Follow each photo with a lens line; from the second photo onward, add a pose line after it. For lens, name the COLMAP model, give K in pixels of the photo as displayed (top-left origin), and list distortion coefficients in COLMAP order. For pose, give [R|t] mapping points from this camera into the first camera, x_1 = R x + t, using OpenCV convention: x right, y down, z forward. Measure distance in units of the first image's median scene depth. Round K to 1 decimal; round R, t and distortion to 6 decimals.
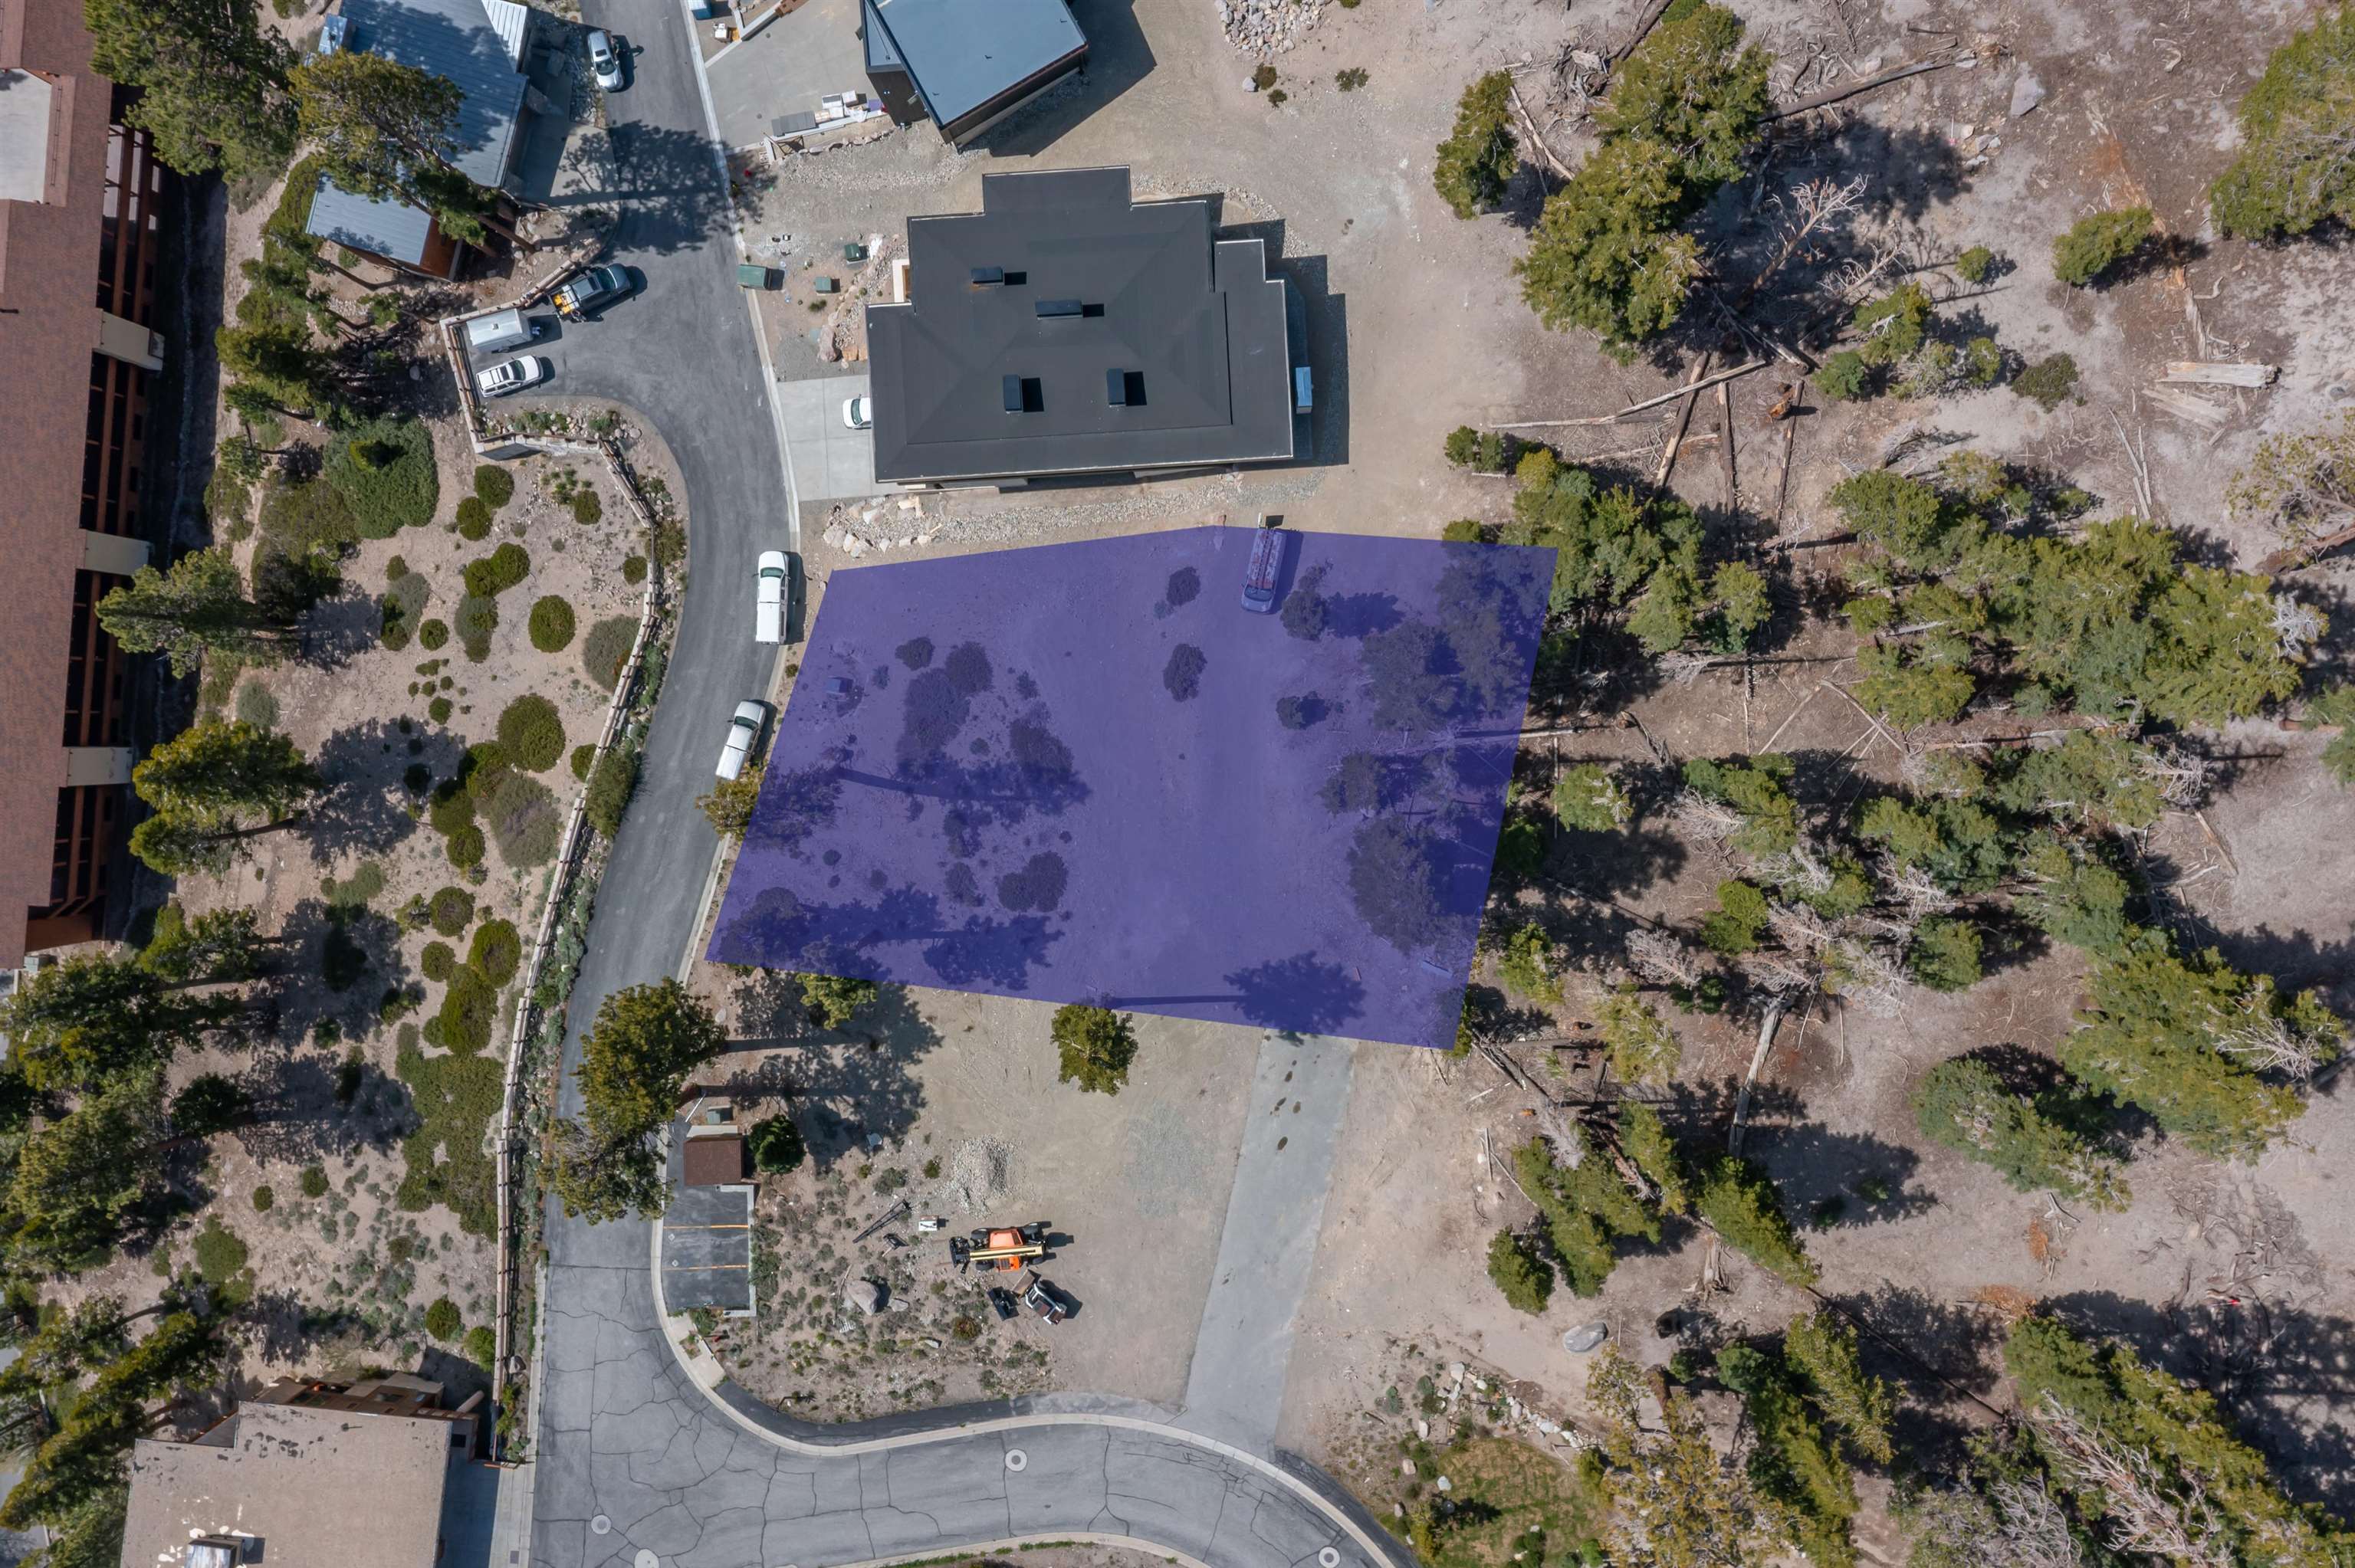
lens RADIAL K [[1882.6, 0, 1229.1], [0, 1882.6, 806.3], [0, 0, 1]] dist [0.019991, 0.004294]
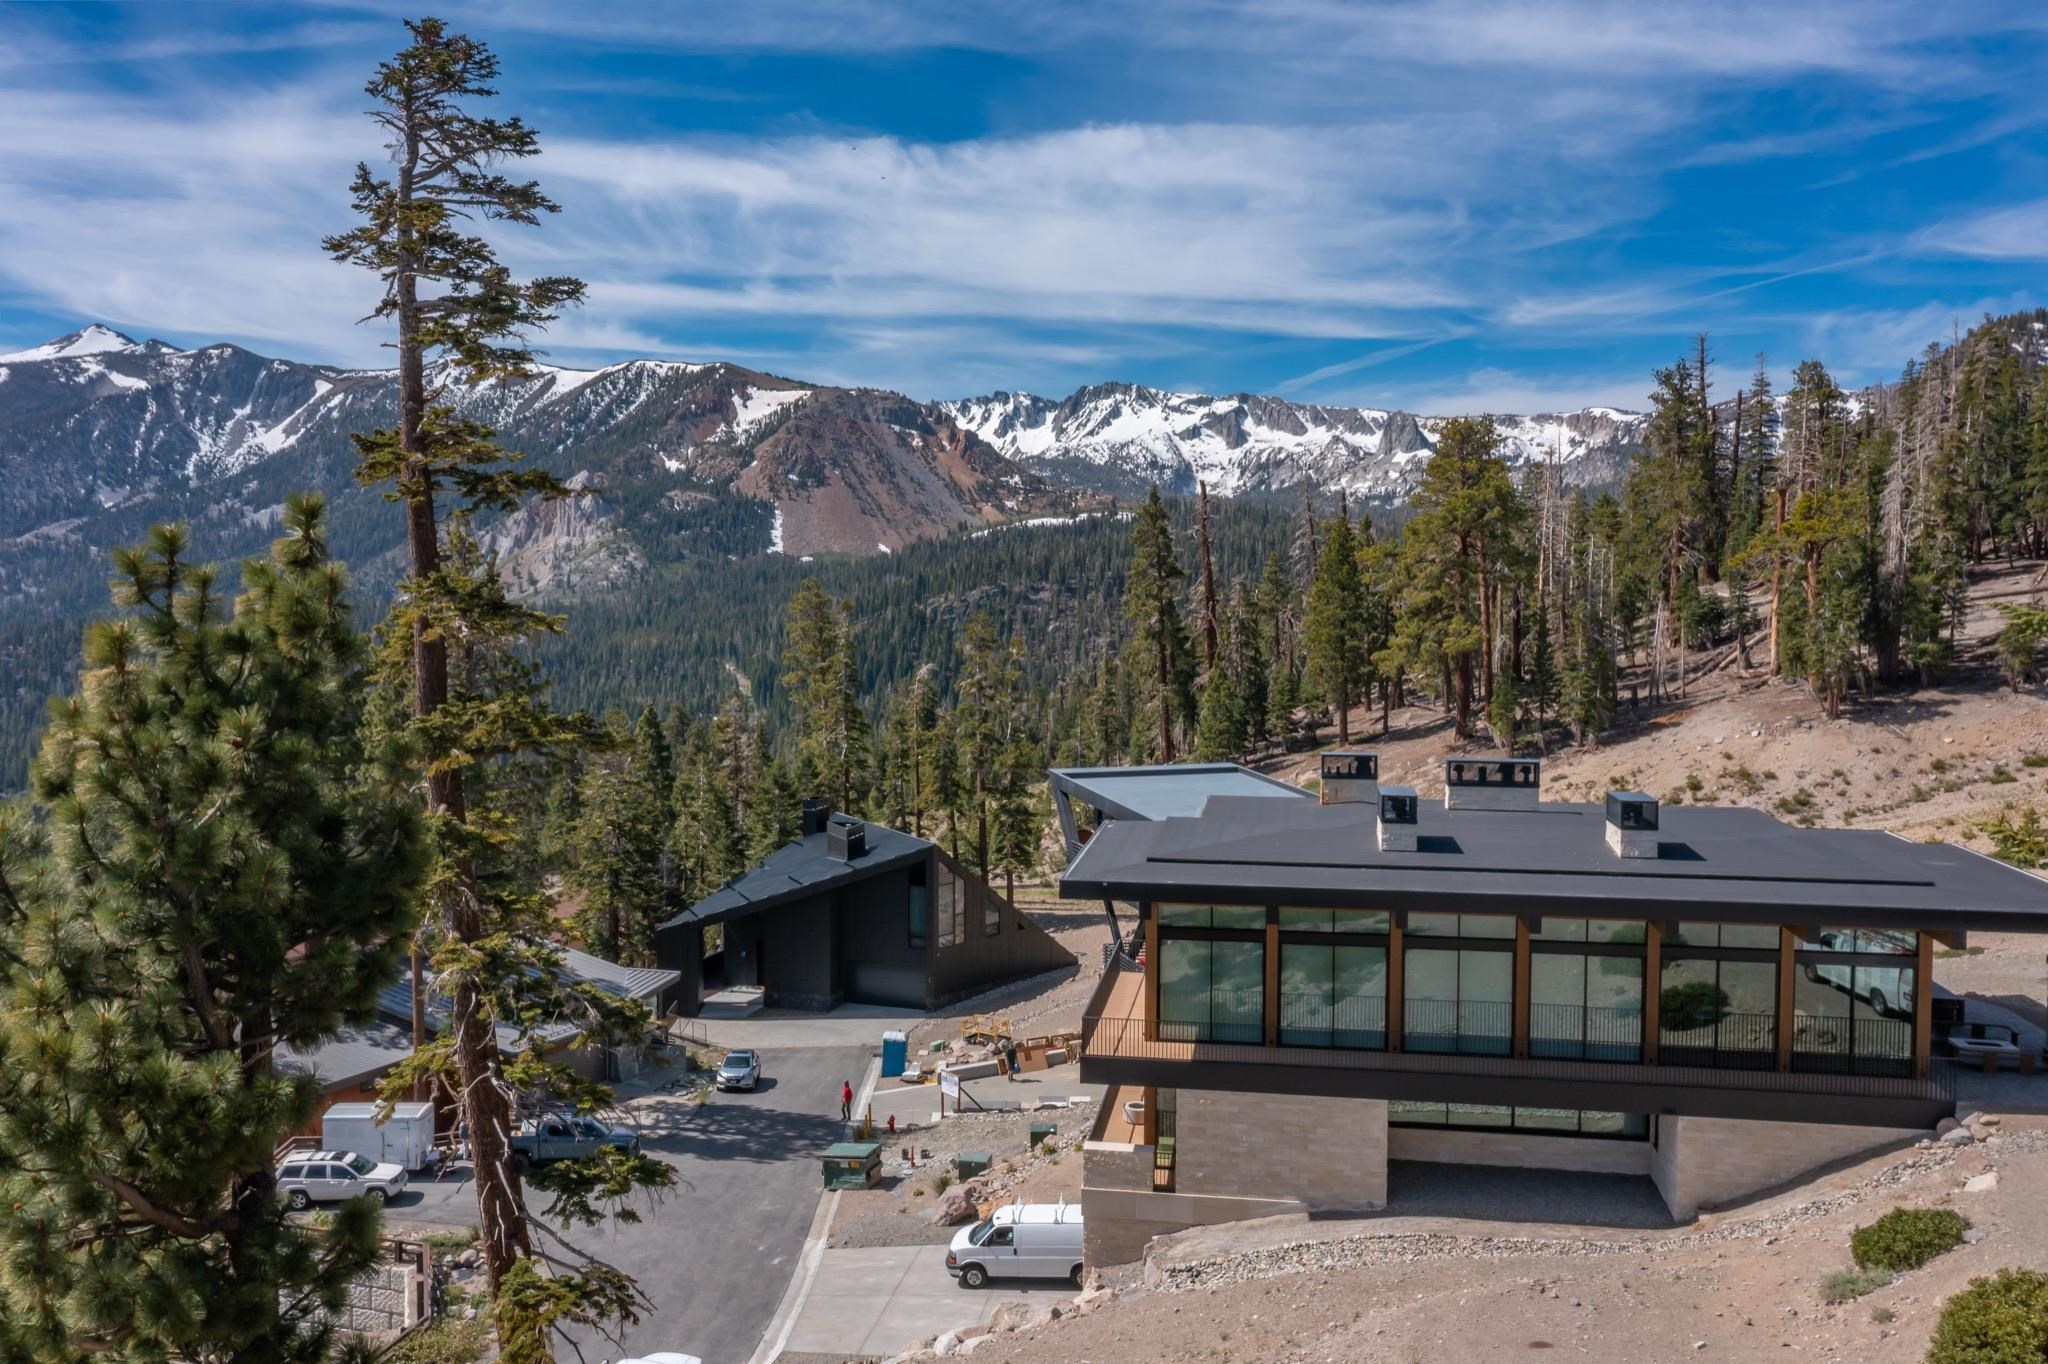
lens RADIAL K [[1637.4, 0, 1020.2], [0, 1637.4, 683.3], [0, 0, 1]] dist [0.019991, 0.004294]
pose [[0.976053, 0.050025, -0.211703, -0.112262], [-0.213530, 0.034467, -0.976328, 0.179719], [-0.041544, 0.998153, 0.044324, 0.869454]]
